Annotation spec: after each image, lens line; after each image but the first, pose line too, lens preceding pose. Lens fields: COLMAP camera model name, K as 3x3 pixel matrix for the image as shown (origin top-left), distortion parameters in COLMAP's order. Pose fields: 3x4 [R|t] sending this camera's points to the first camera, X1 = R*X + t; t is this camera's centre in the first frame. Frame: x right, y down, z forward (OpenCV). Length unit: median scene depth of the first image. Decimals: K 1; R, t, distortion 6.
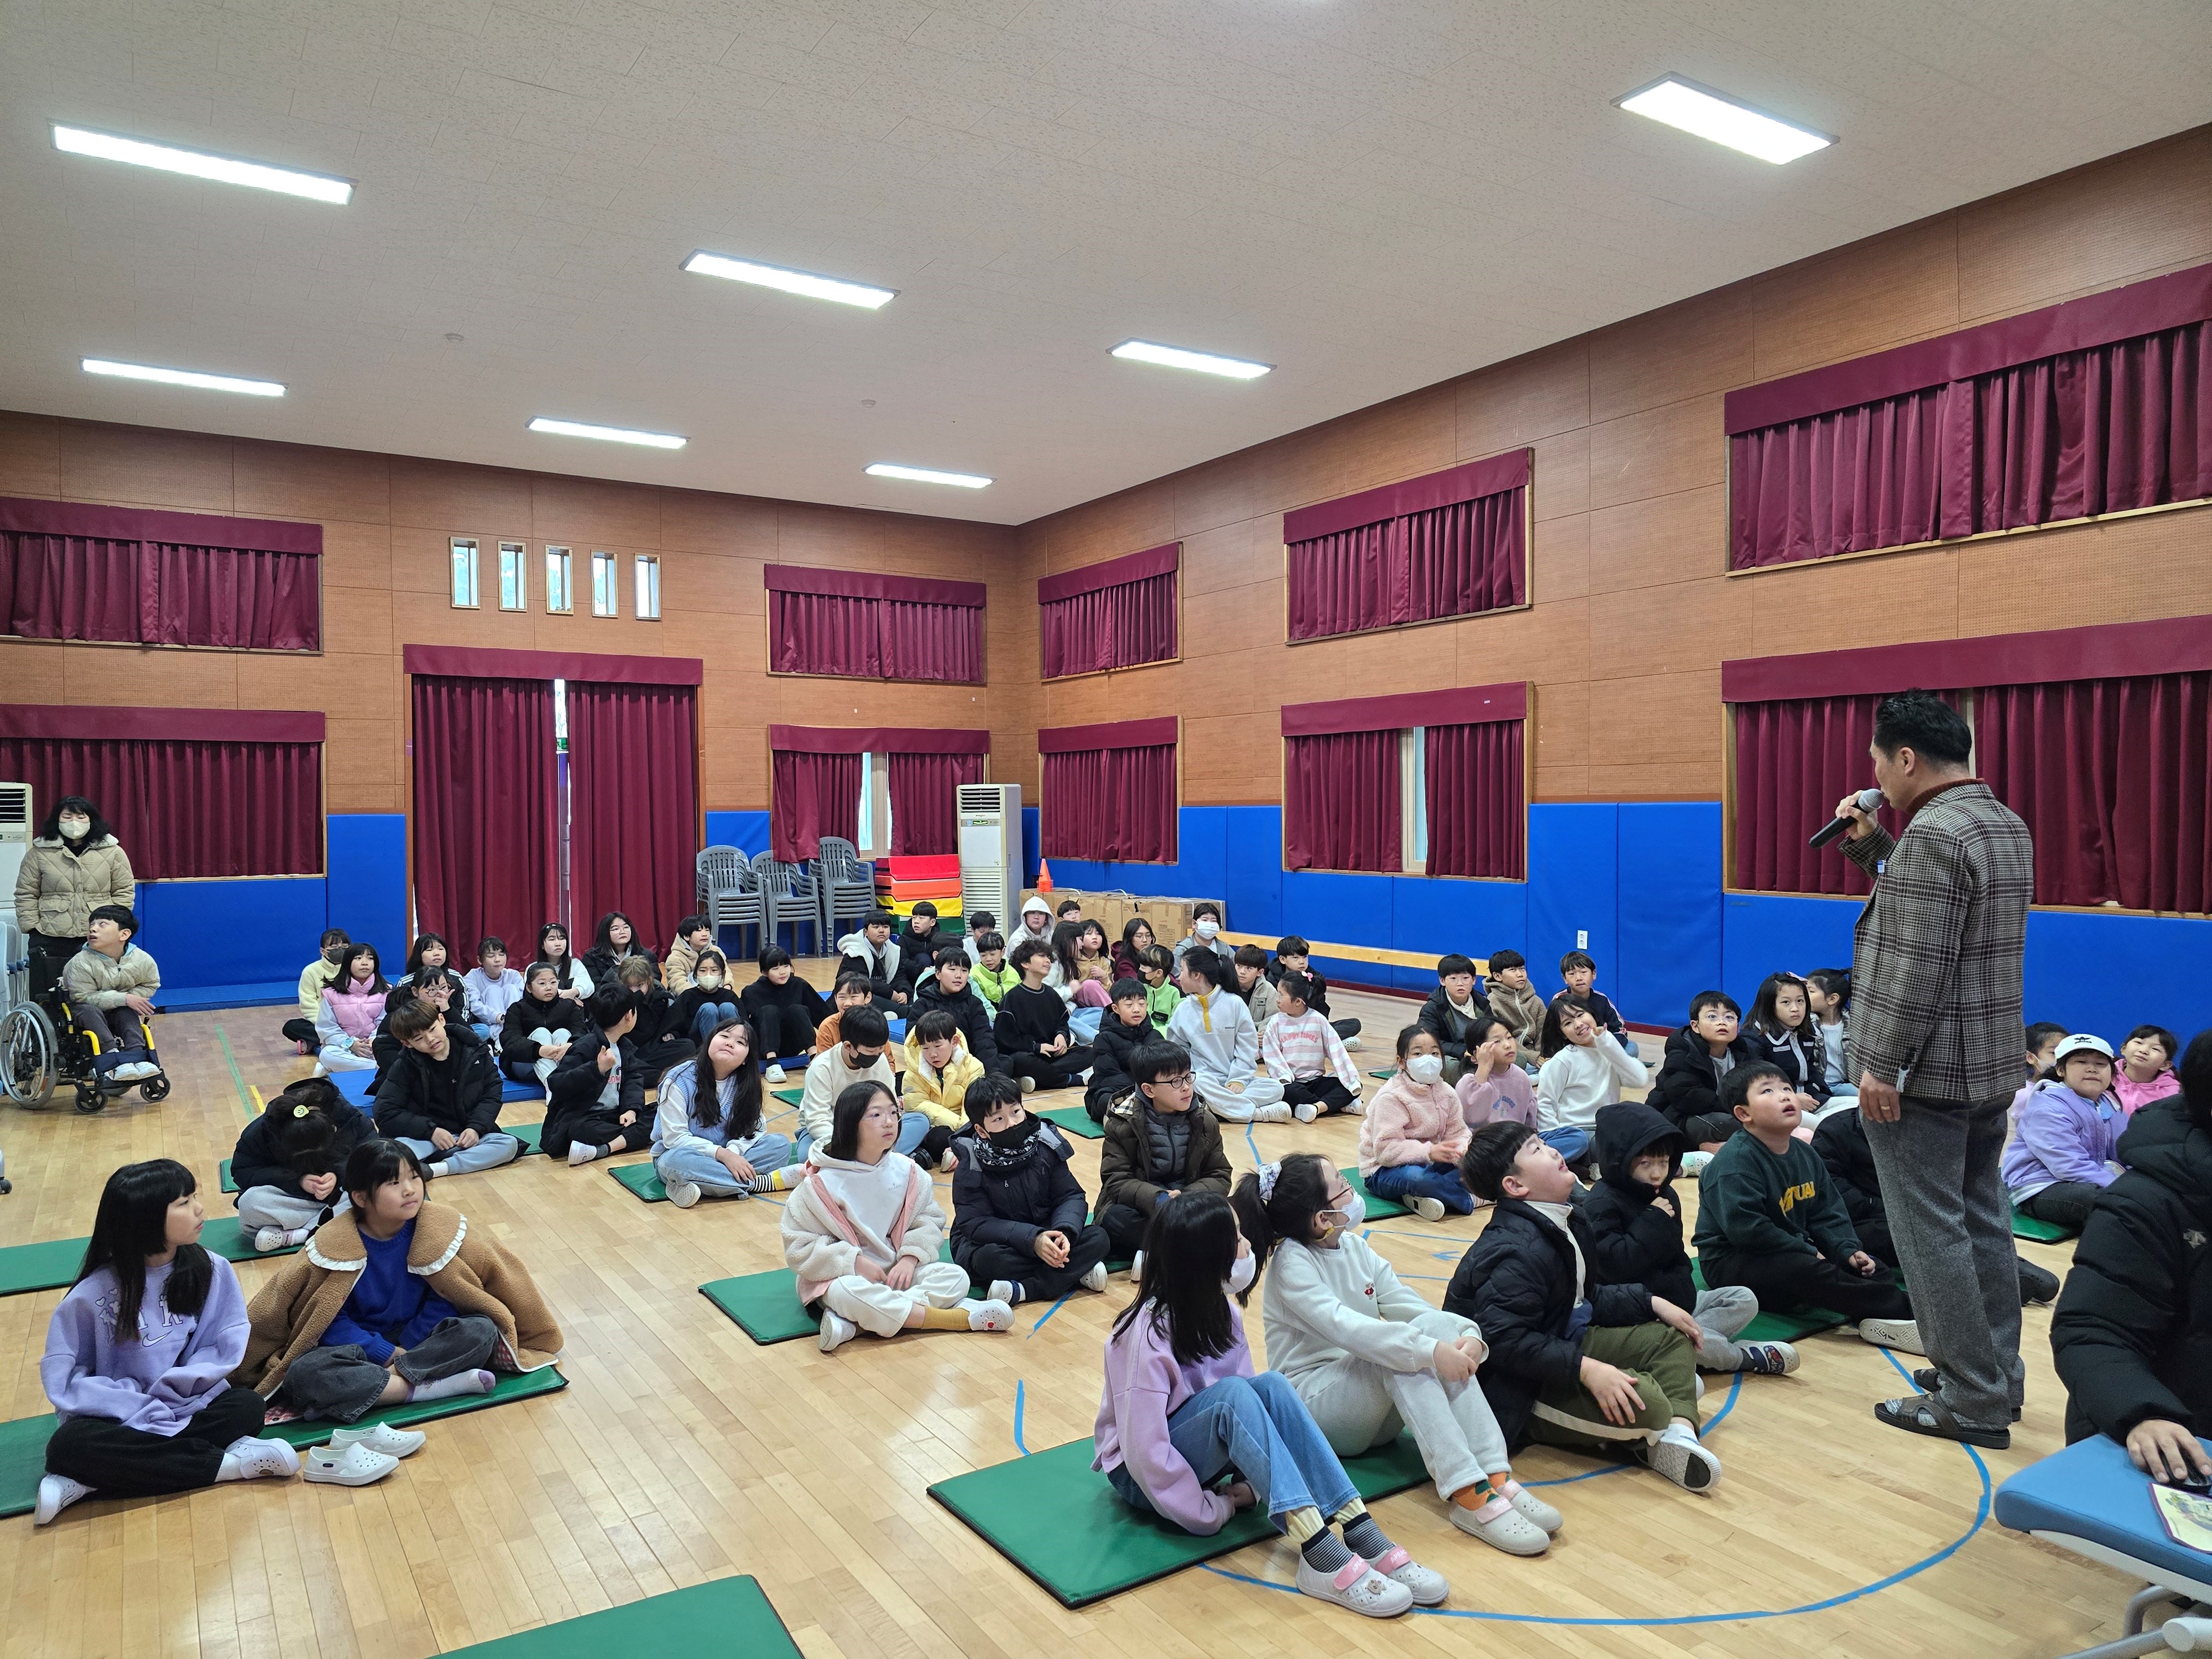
lens RADIAL K [[1497.3, 0, 1106.0], [0, 1497.3, 829.5], [0, 0, 1]] dist [0.003272, -0.005227]
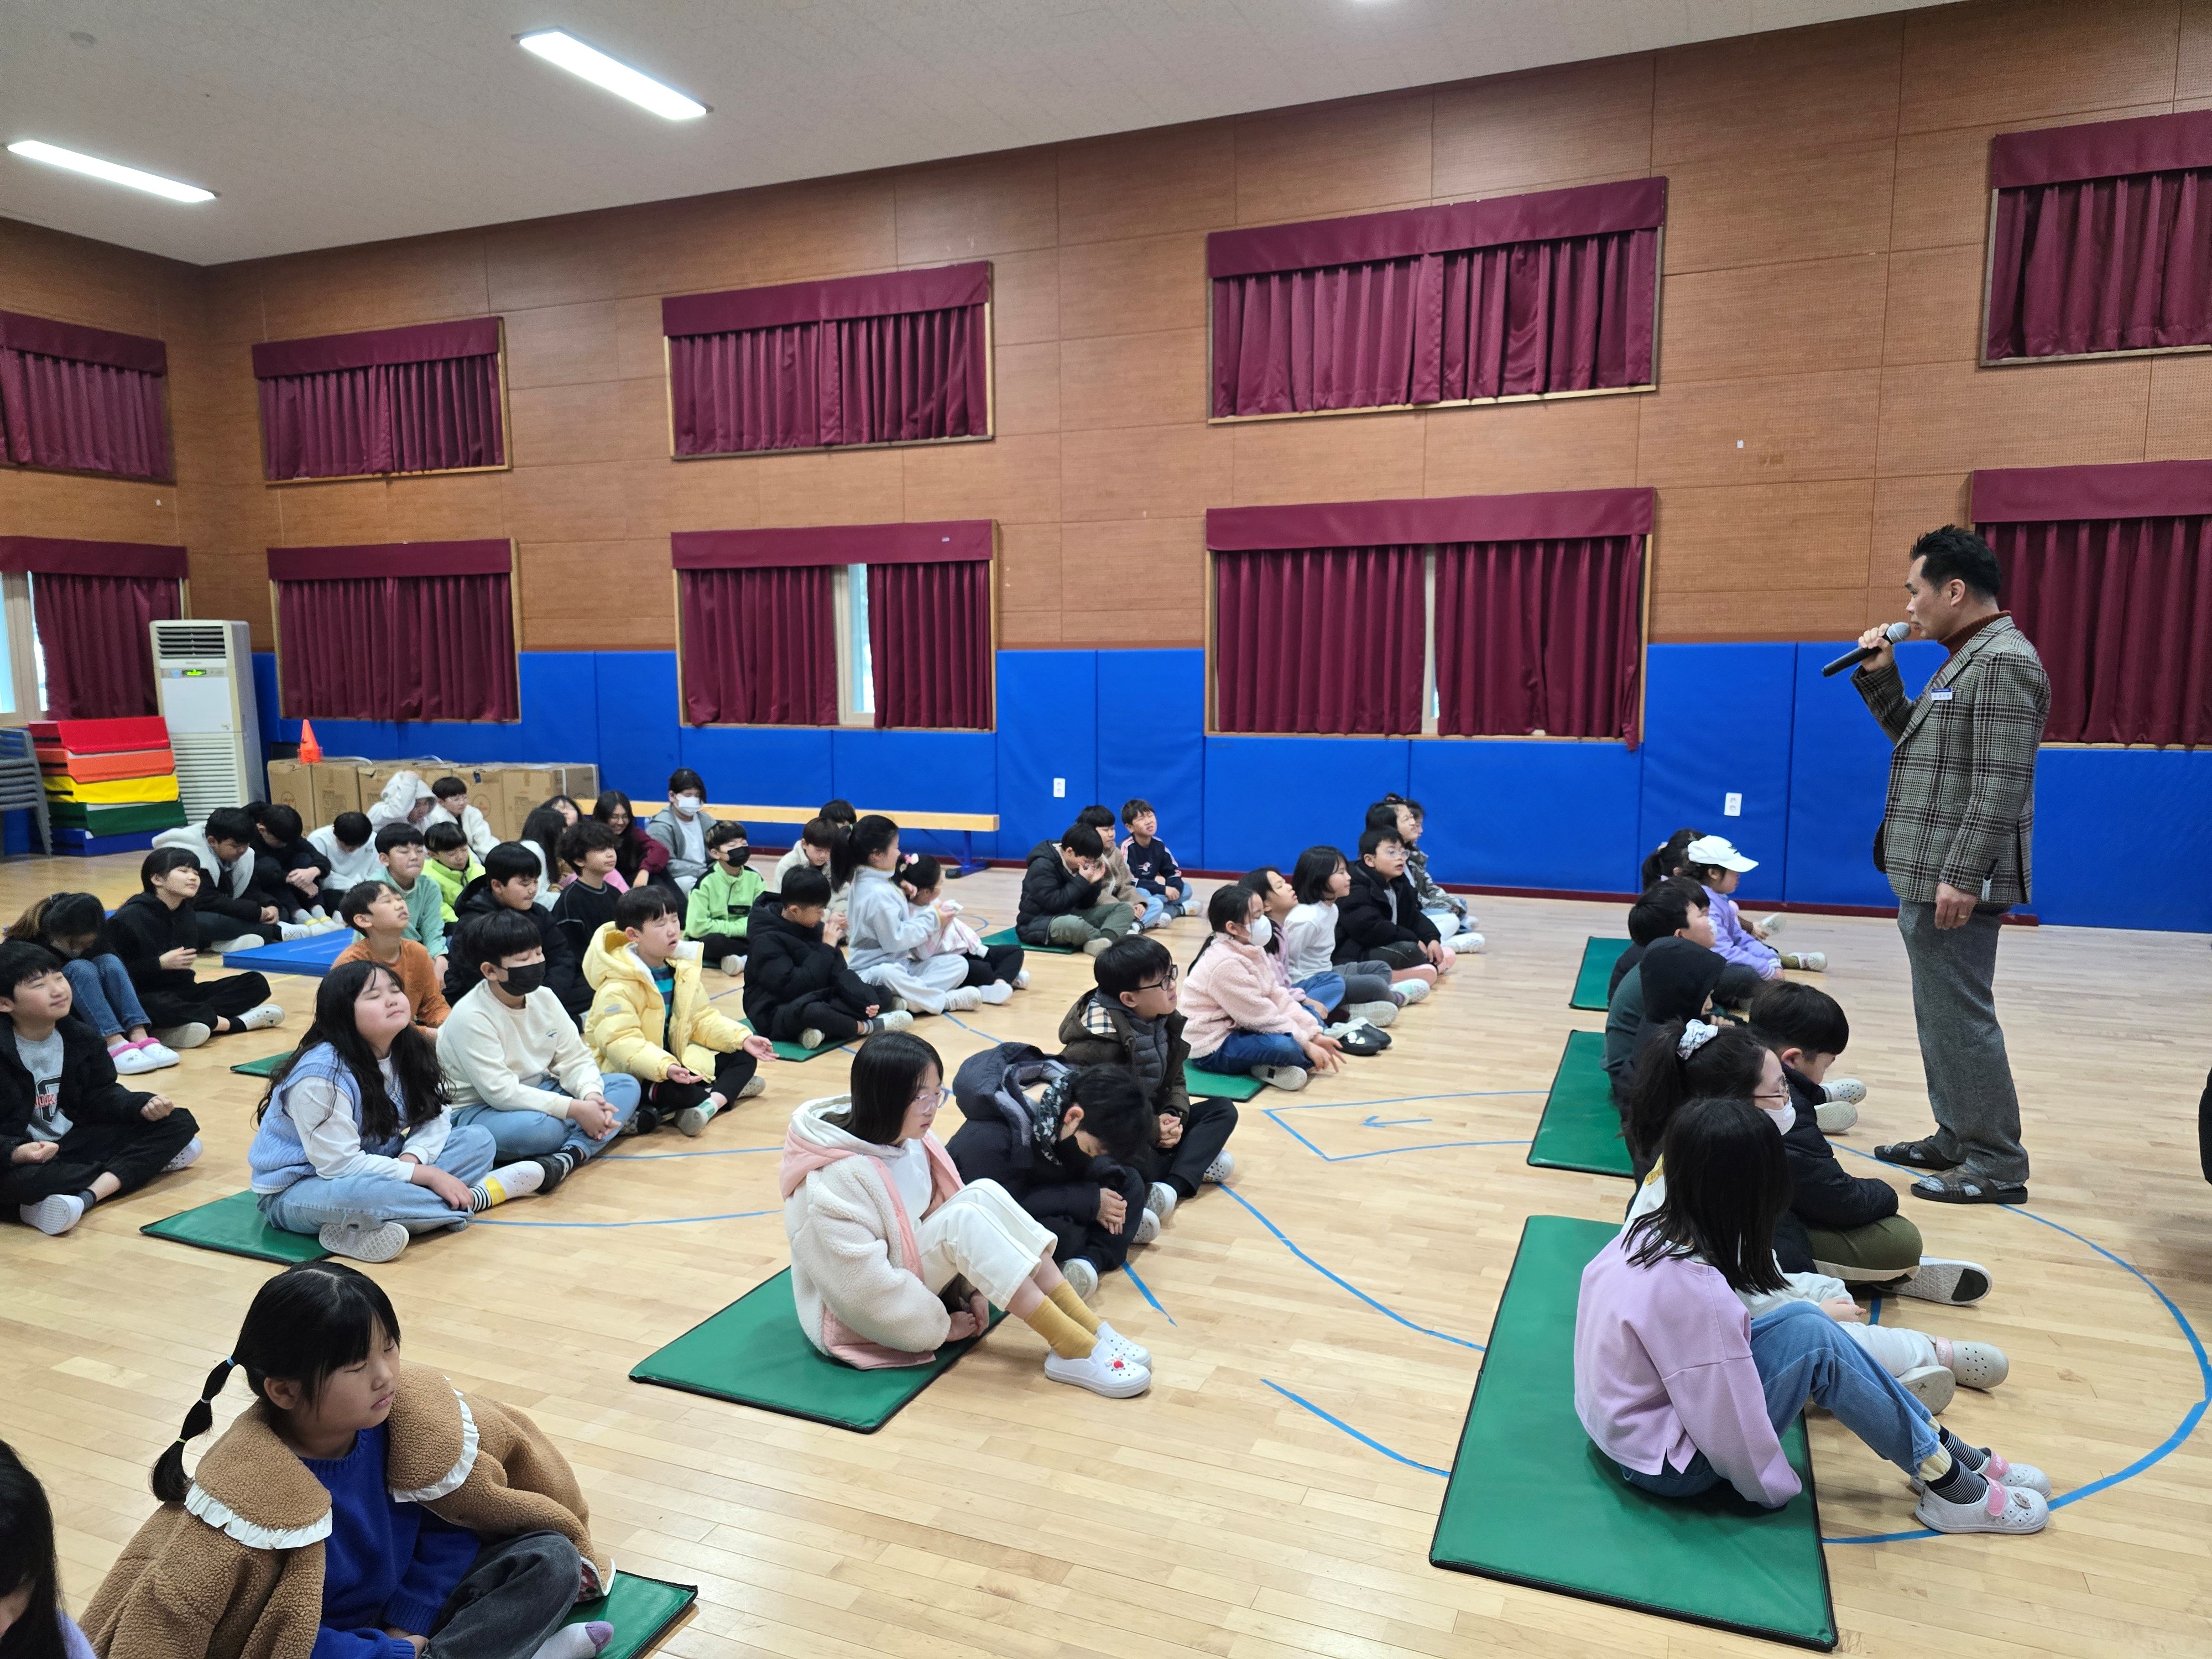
lens RADIAL K [[1492.0, 0, 1106.0], [0, 1492.0, 829.5], [0, 0, 1]] dist [0.085294, -0.096275]
pose [[0.810688, -0.065168, 0.581840, -0.224648], [0.009003, 0.995056, 0.098906, 0.003386], [-0.585409, -0.074943, 0.807267, 0.177156]]
